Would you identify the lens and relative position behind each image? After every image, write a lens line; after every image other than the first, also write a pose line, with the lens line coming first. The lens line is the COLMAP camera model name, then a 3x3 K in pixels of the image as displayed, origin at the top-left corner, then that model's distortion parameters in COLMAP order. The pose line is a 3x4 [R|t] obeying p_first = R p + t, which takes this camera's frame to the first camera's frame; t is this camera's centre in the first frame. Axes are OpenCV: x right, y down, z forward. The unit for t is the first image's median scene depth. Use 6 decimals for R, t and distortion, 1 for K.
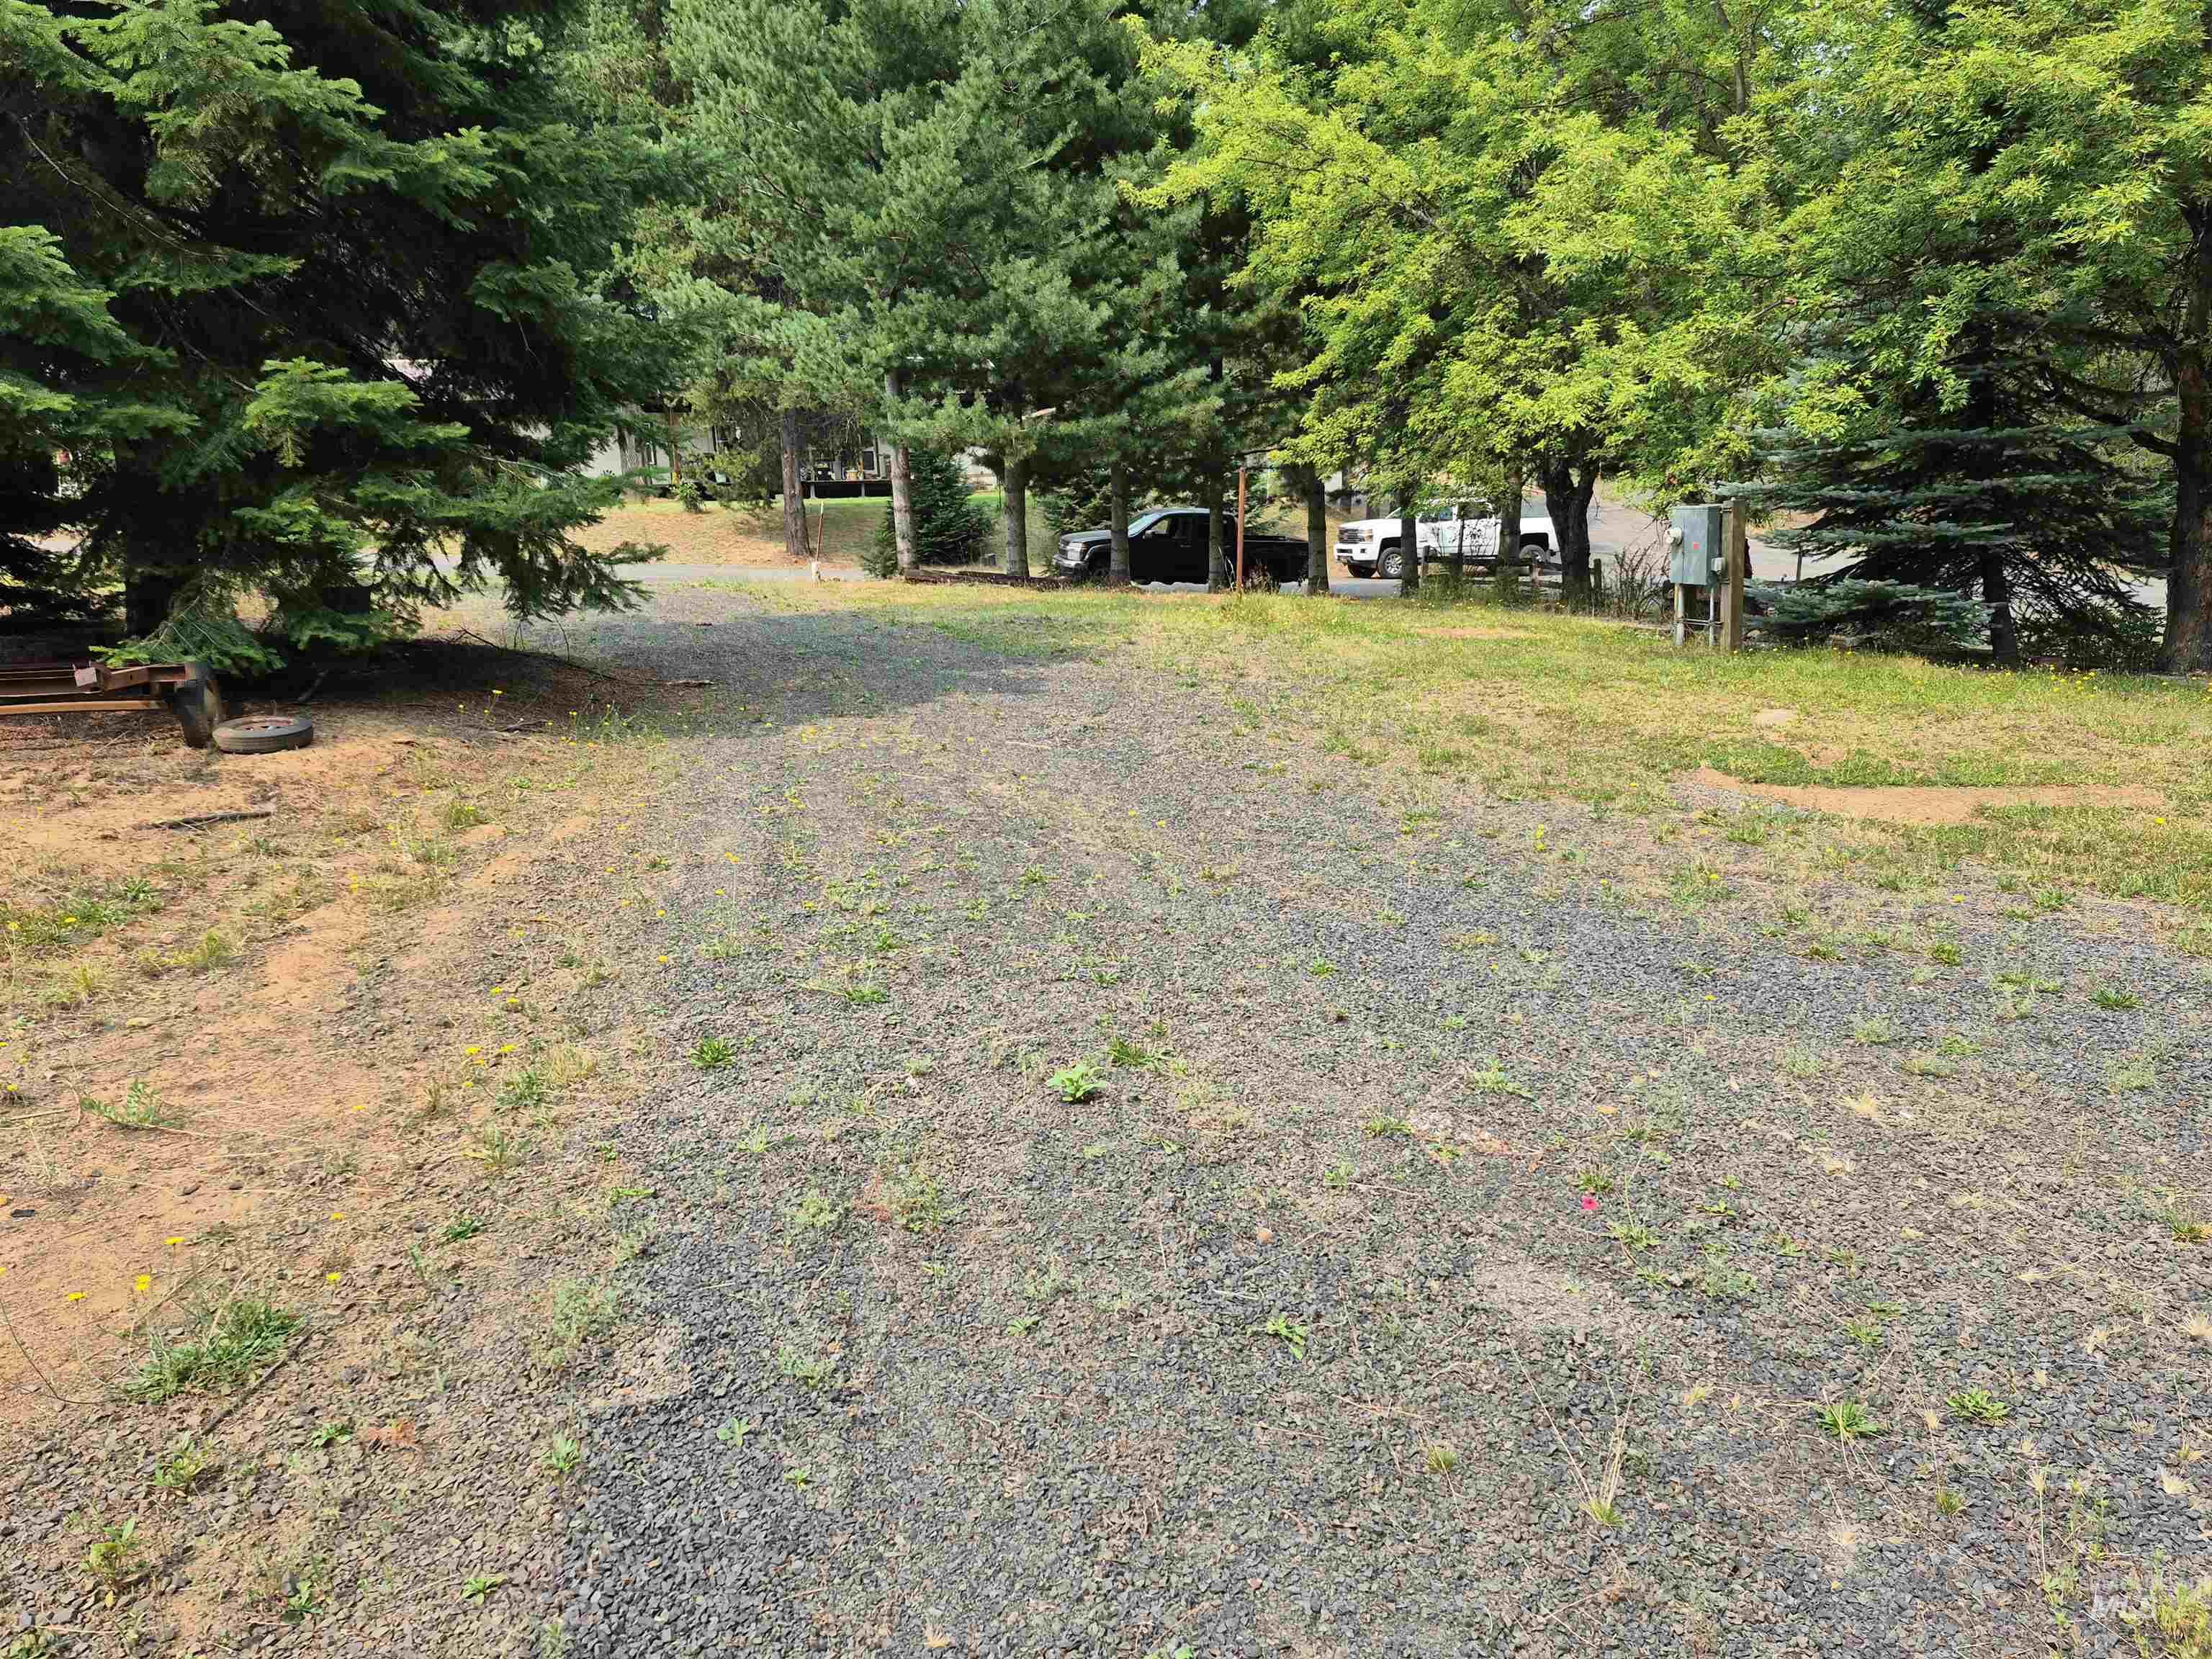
lens RADIAL K [[1568.8, 0, 1088.0], [0, 1568.8, 835.3], [0, 0, 1]] dist [0.094303, -0.088067]
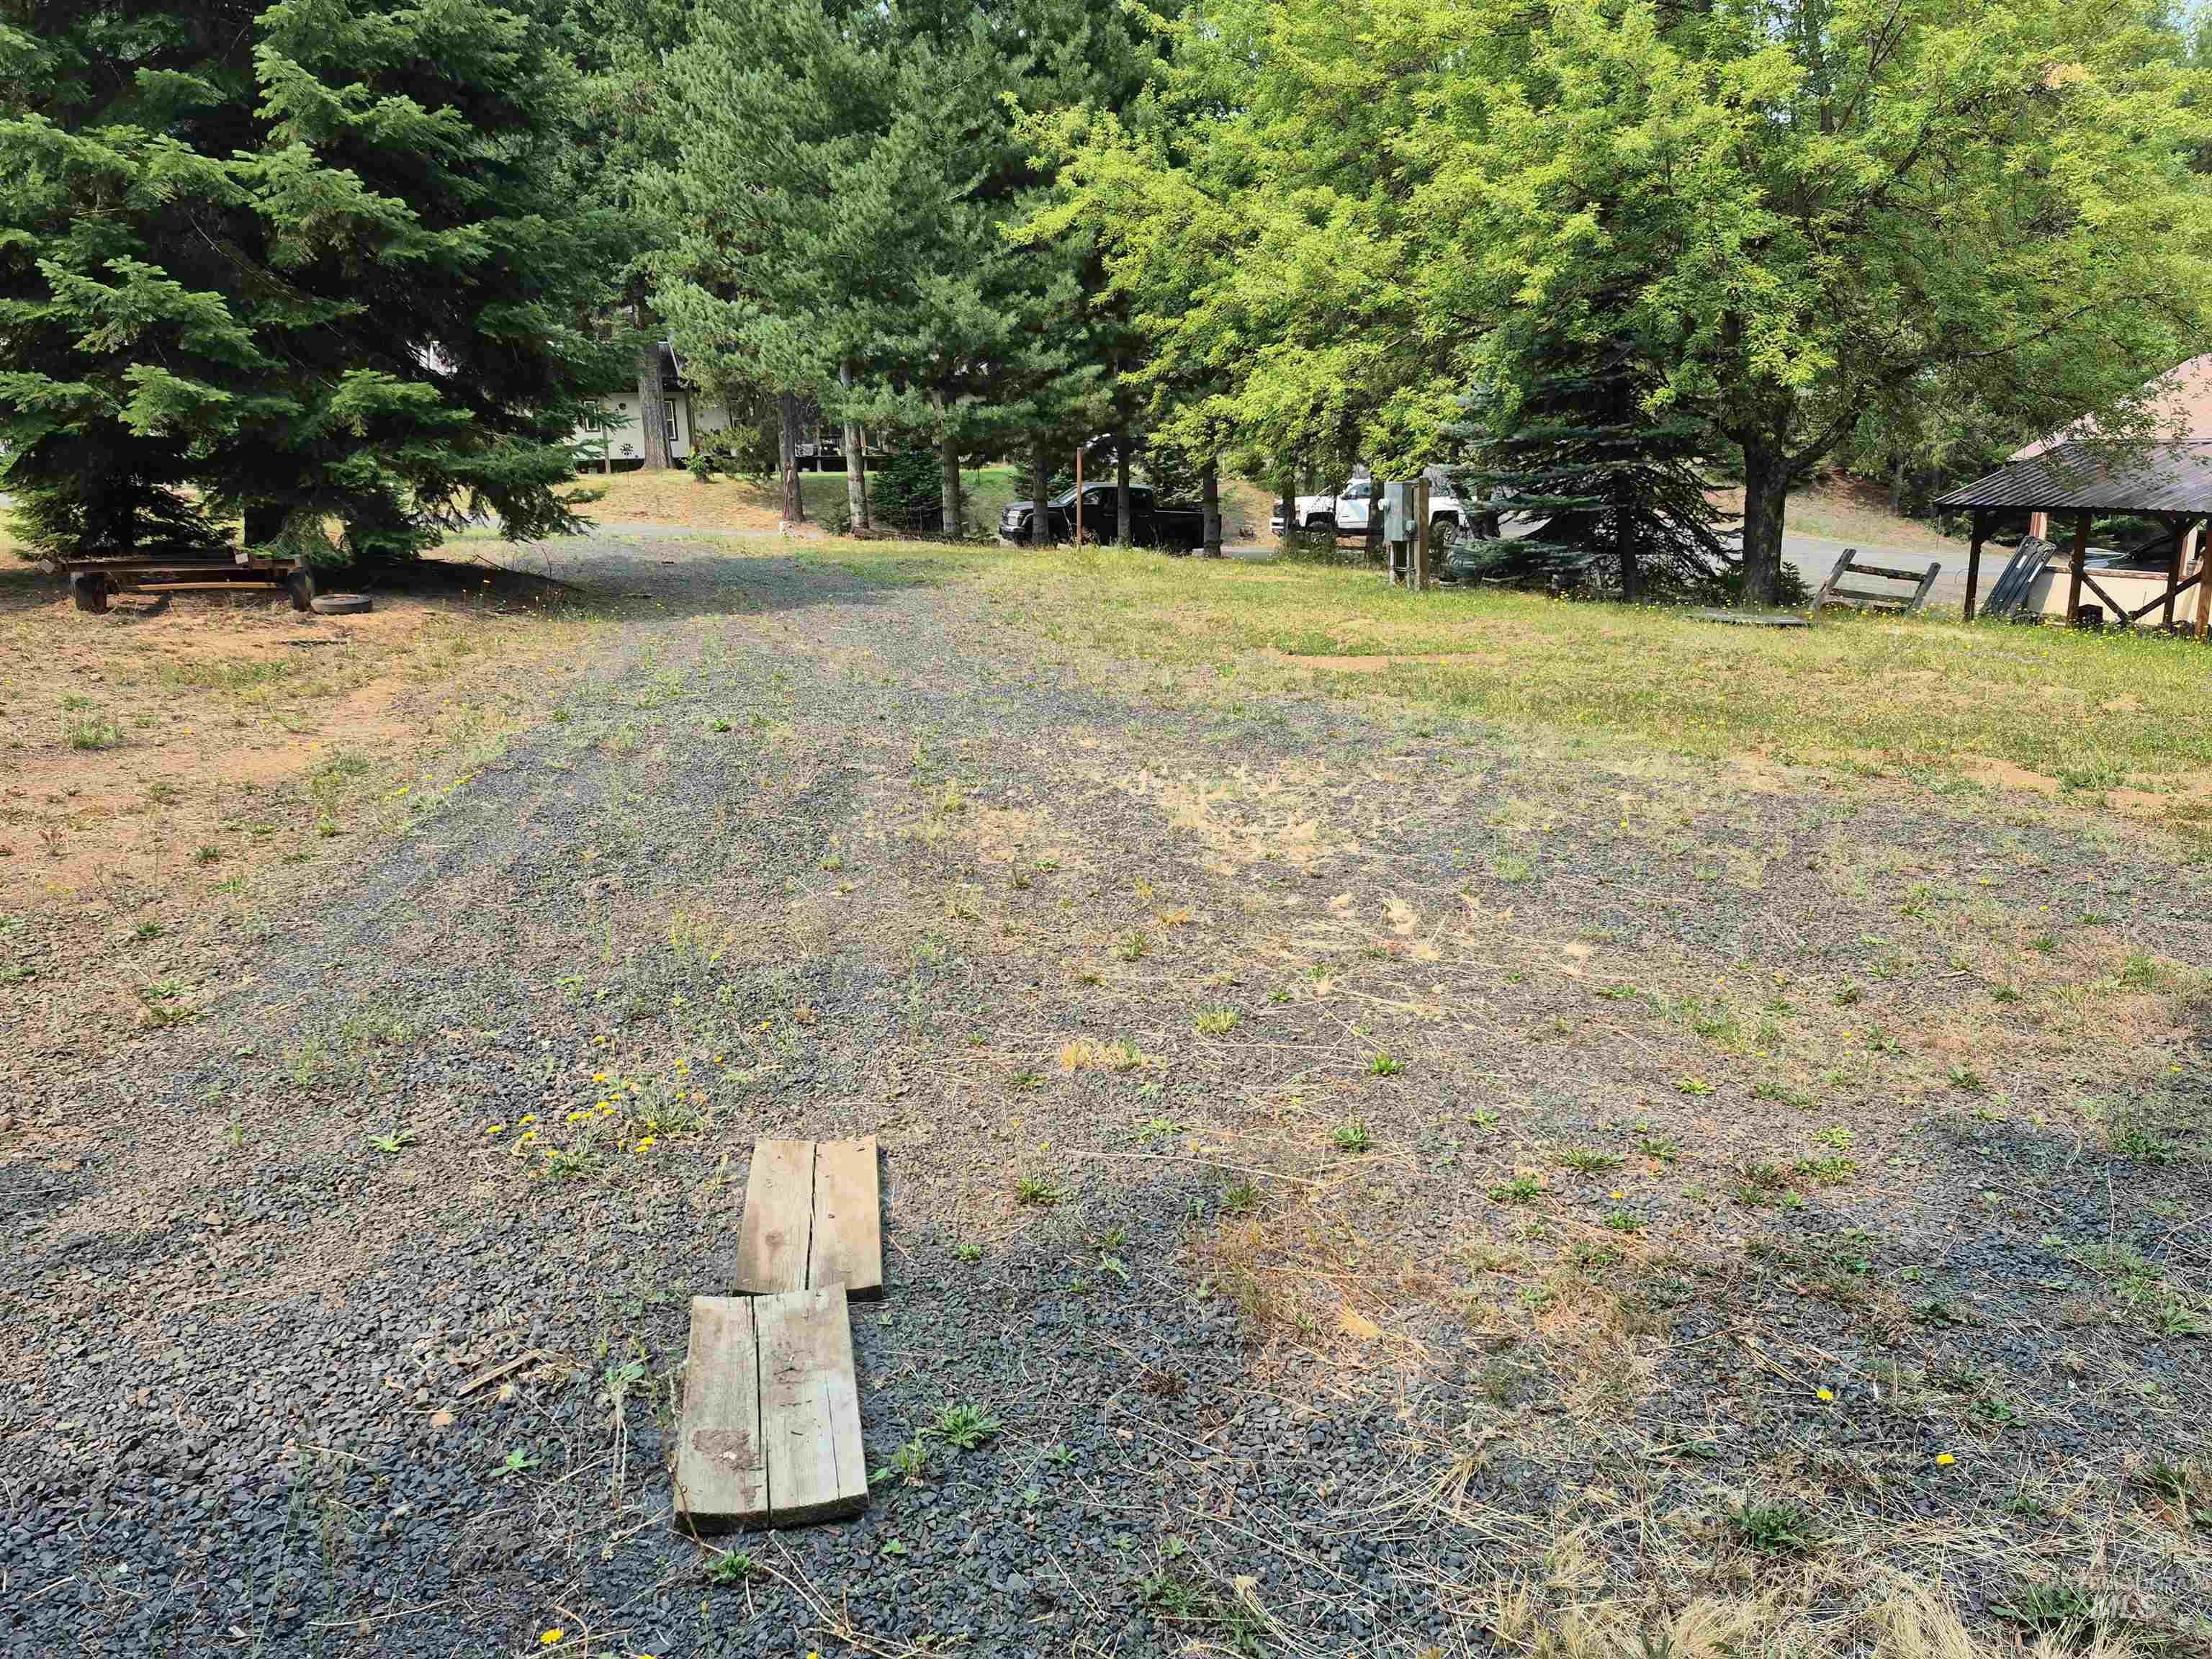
lens RADIAL K [[1568.8, 0, 1100.9], [0, 1568.8, 831.2], [0, 0, 1]] dist [0.094303, -0.088067]
pose [[0.999725, 0.015625, -0.017512, 0.127195], [-0.015456, 0.999833, 0.009719, 0.062970], [0.017661, -0.009445, 0.999799, -0.270538]]
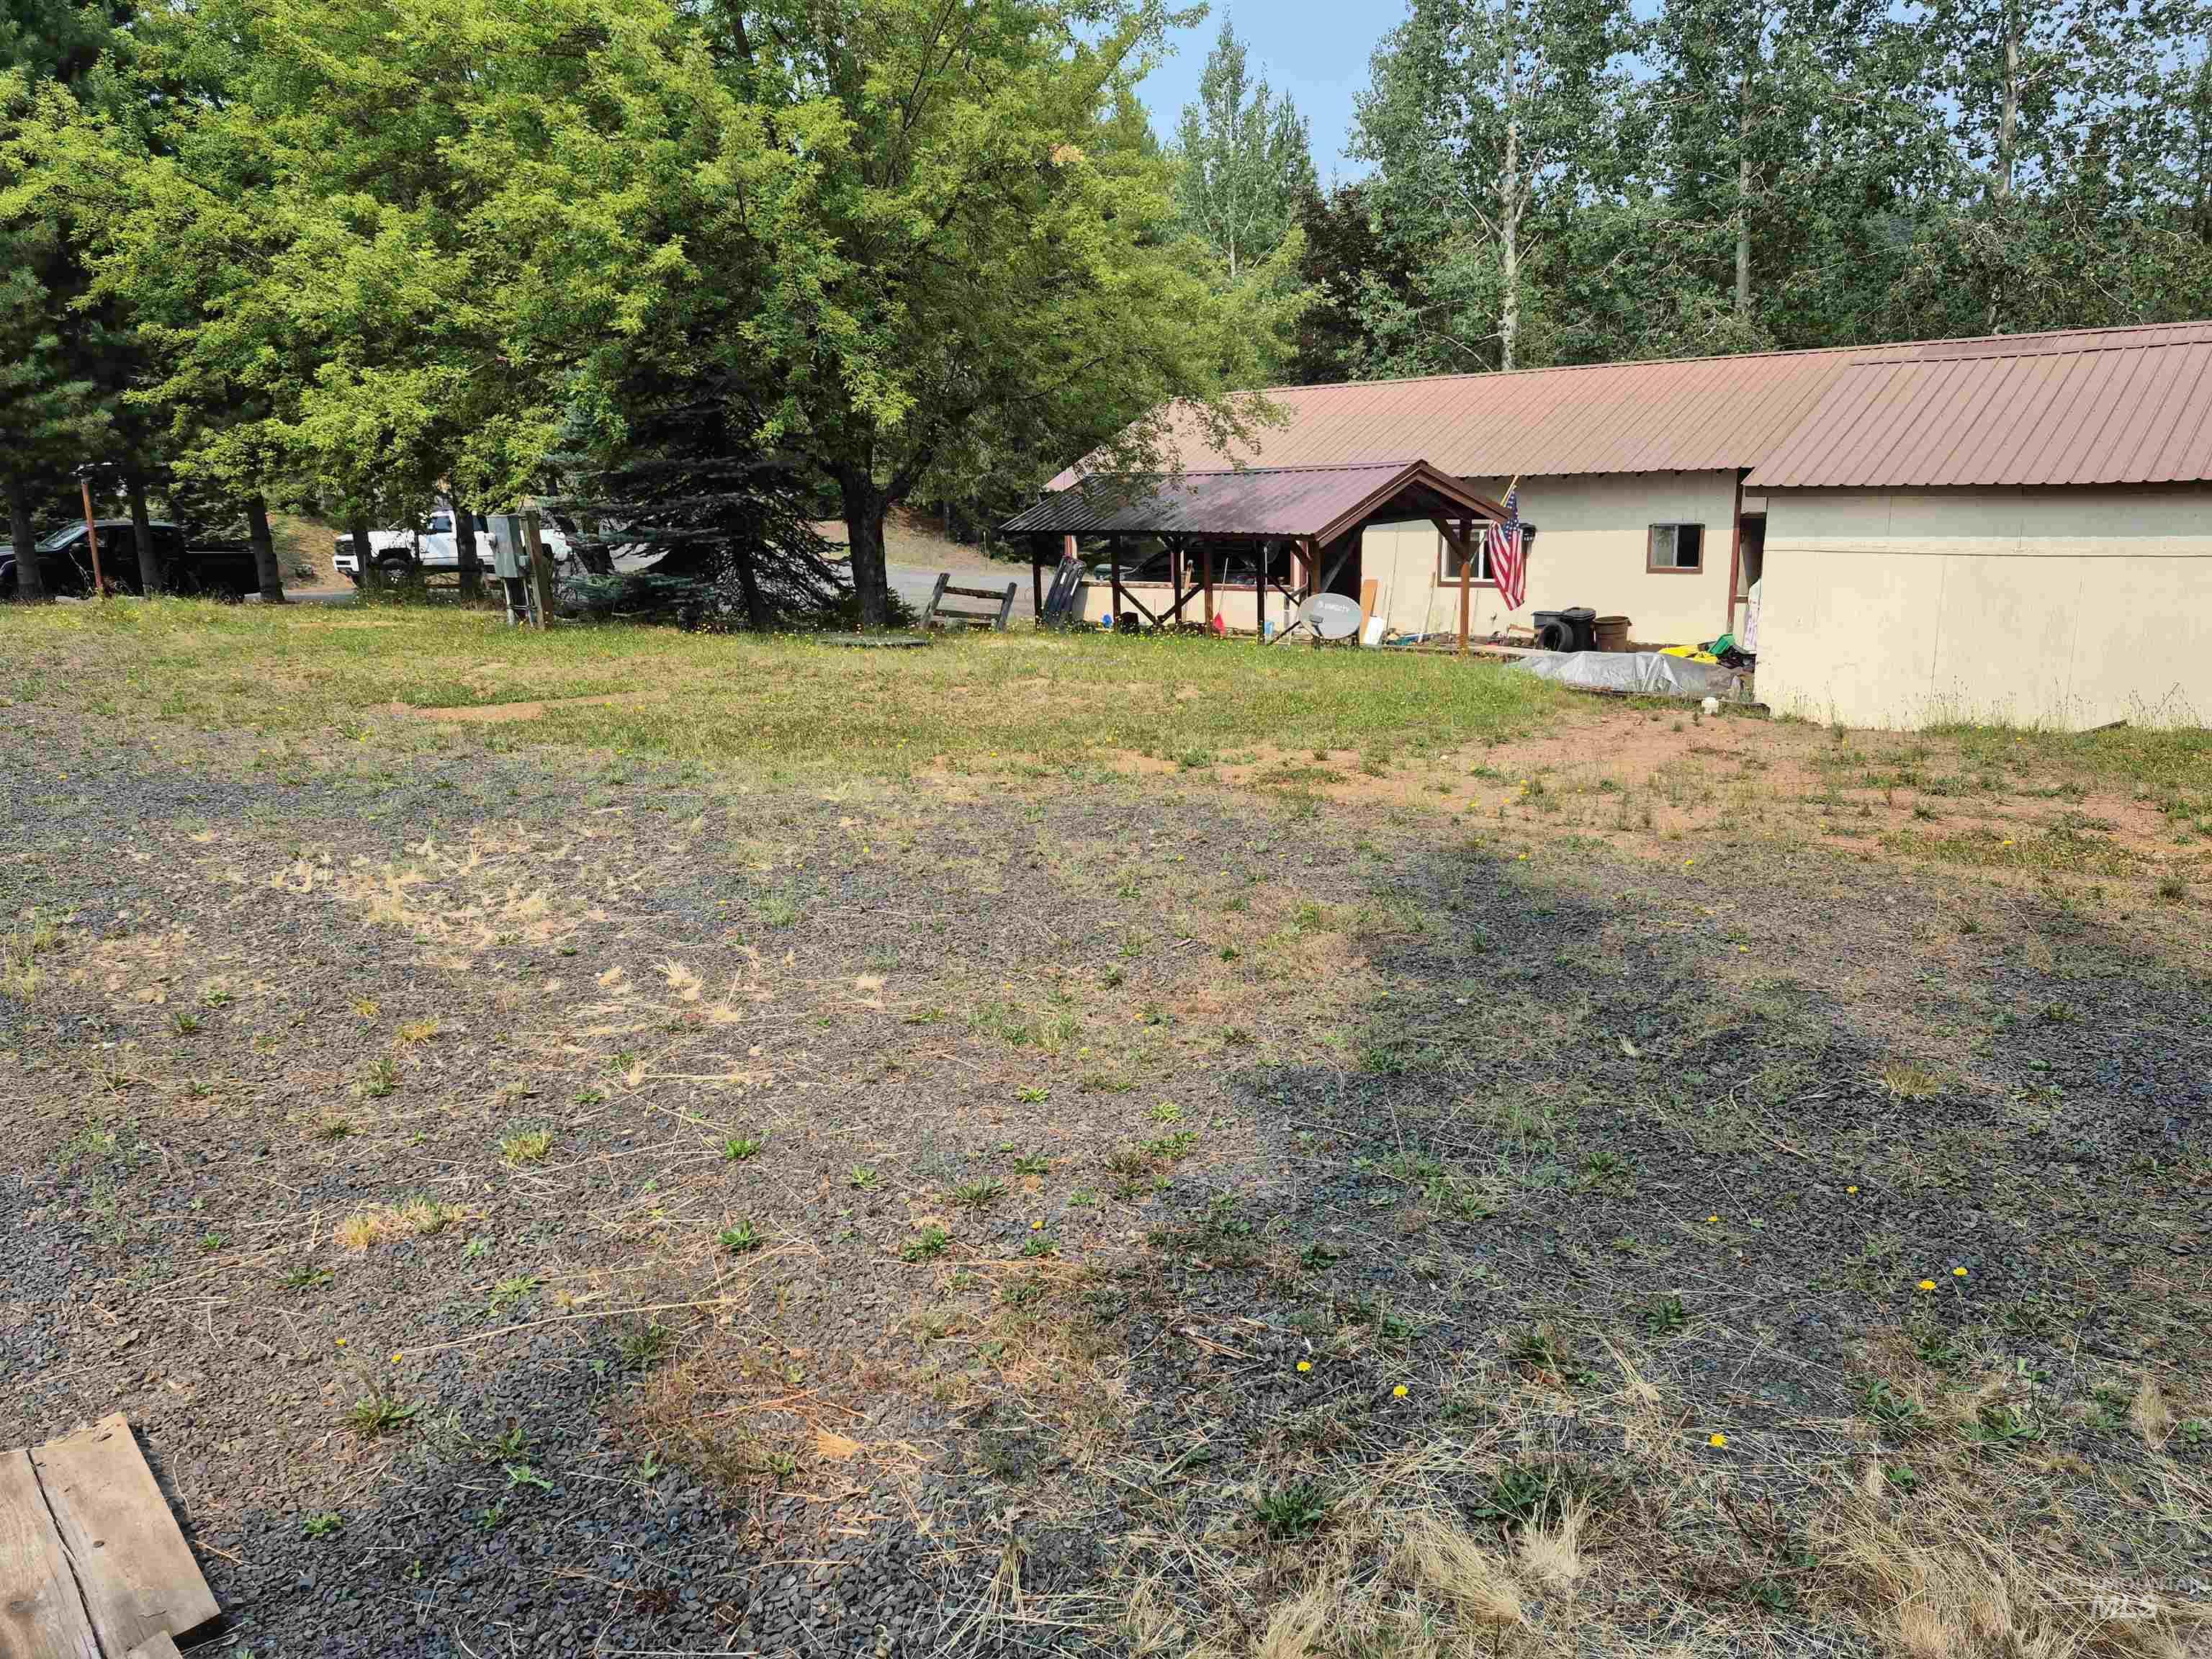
lens RADIAL K [[1568.8, 0, 1125.3], [0, 1568.8, 845.4], [0, 0, 1]] dist [0.094303, -0.088067]
pose [[0.855409, -0.119797, 0.503909, 0.109791], [0.121800, 0.992128, 0.029104, 0.059100], [-0.503429, 0.036480, 0.863266, -0.254033]]
